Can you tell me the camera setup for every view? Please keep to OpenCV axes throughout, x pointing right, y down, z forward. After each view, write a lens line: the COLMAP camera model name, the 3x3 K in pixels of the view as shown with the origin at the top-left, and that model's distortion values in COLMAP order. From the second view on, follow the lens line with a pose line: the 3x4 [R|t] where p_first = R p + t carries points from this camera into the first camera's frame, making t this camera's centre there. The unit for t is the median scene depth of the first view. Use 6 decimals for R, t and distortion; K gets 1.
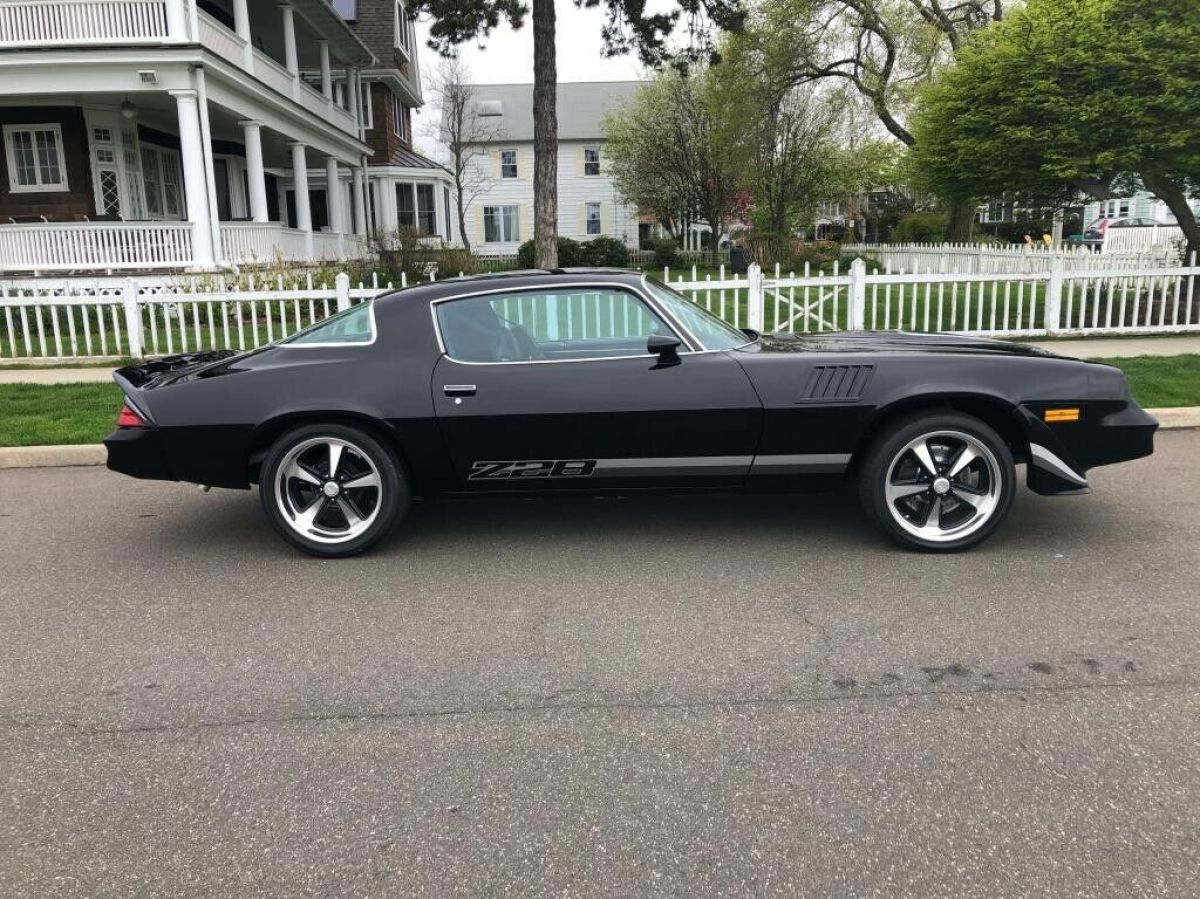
lens RADIAL K [[1000.8, 0, 602.0], [0, 1000.8, 436.9], [0, 0, 1]] dist [0.027388, -0.006301]
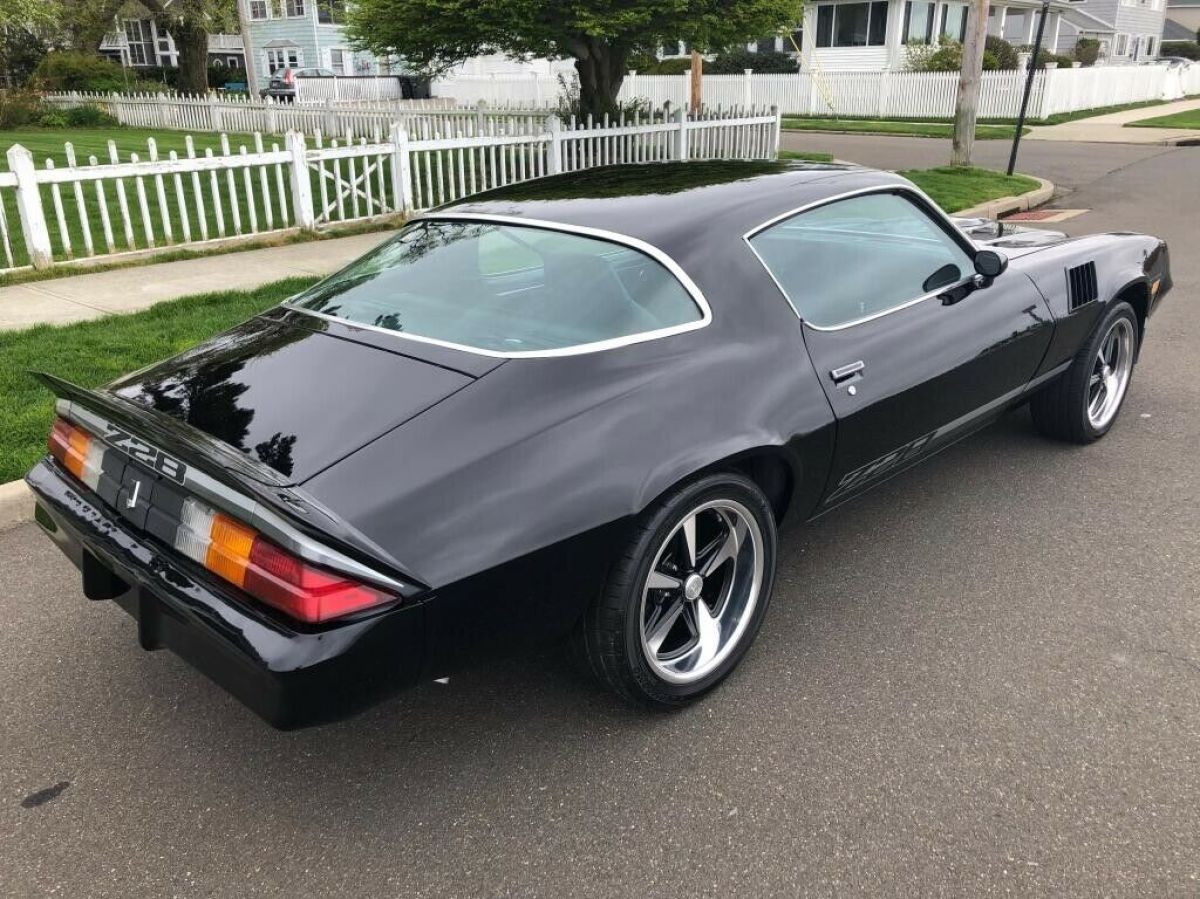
lens RADIAL K [[1000.8, 0, 647.3], [0, 1000.8, 442.7], [0, 0, 1]] dist [0.027388, -0.006301]
pose [[0.624587, -0.249899, 0.739893, -0.313436], [0.126843, 0.967302, 0.219630, -0.073050], [-0.770586, -0.043328, 0.635862, 0.273565]]
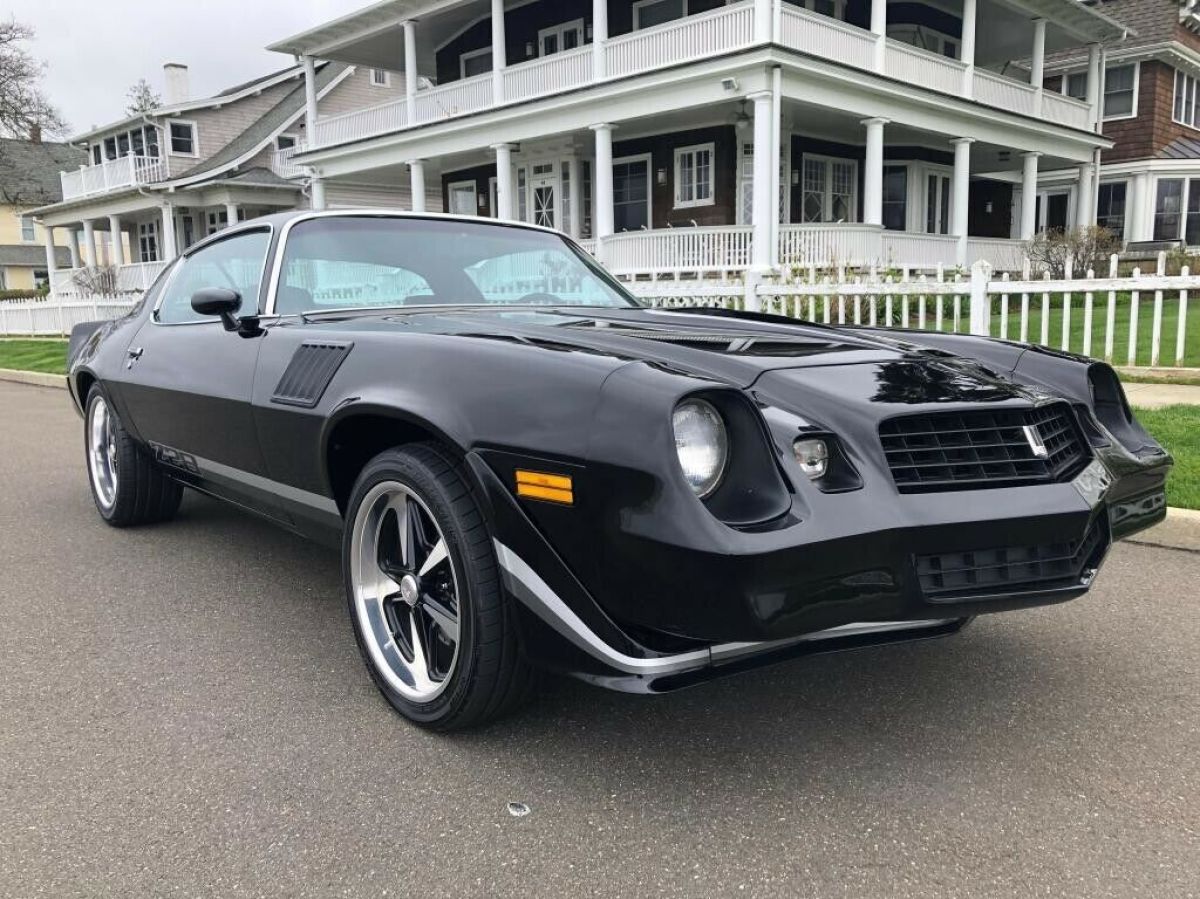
lens RADIAL K [[1000.8, 0, 597.8], [0, 1000.8, 447.7], [0, 0, 1]] dist [0.027388, -0.006301]
pose [[0.671712, 0.124140, -0.730337, 0.307337], [-0.135012, 0.989863, 0.044079, -0.023425], [0.728406, 0.068996, 0.681663, 0.288028]]
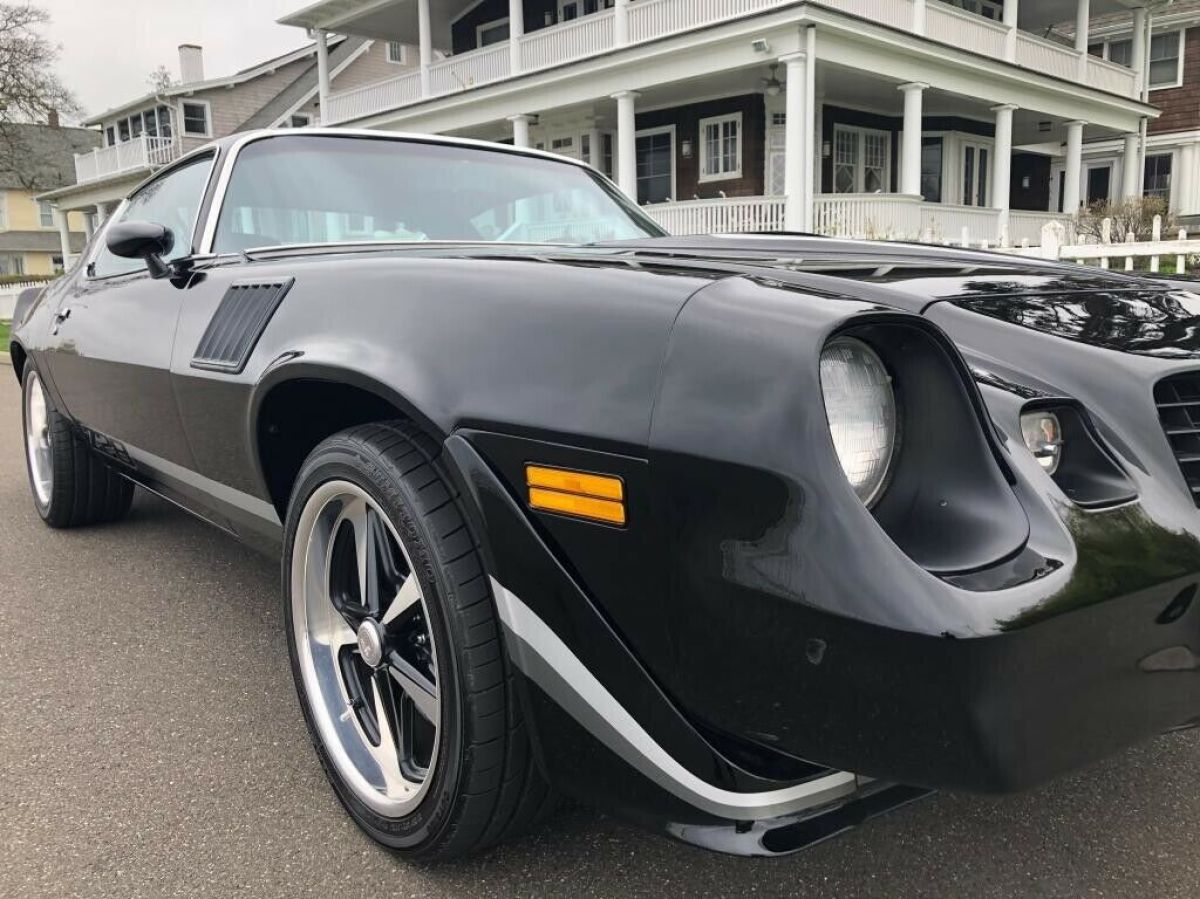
lens RADIAL K [[1000.8, 0, 597.3], [0, 1000.8, 433.9], [0, 0, 1]] dist [0.027388, -0.006301]
pose [[0.657434, 0.123377, -0.743343, 0.253815], [-0.132024, 0.990105, 0.047568, -0.019216], [0.741856, 0.066866, 0.667217, 0.331528]]
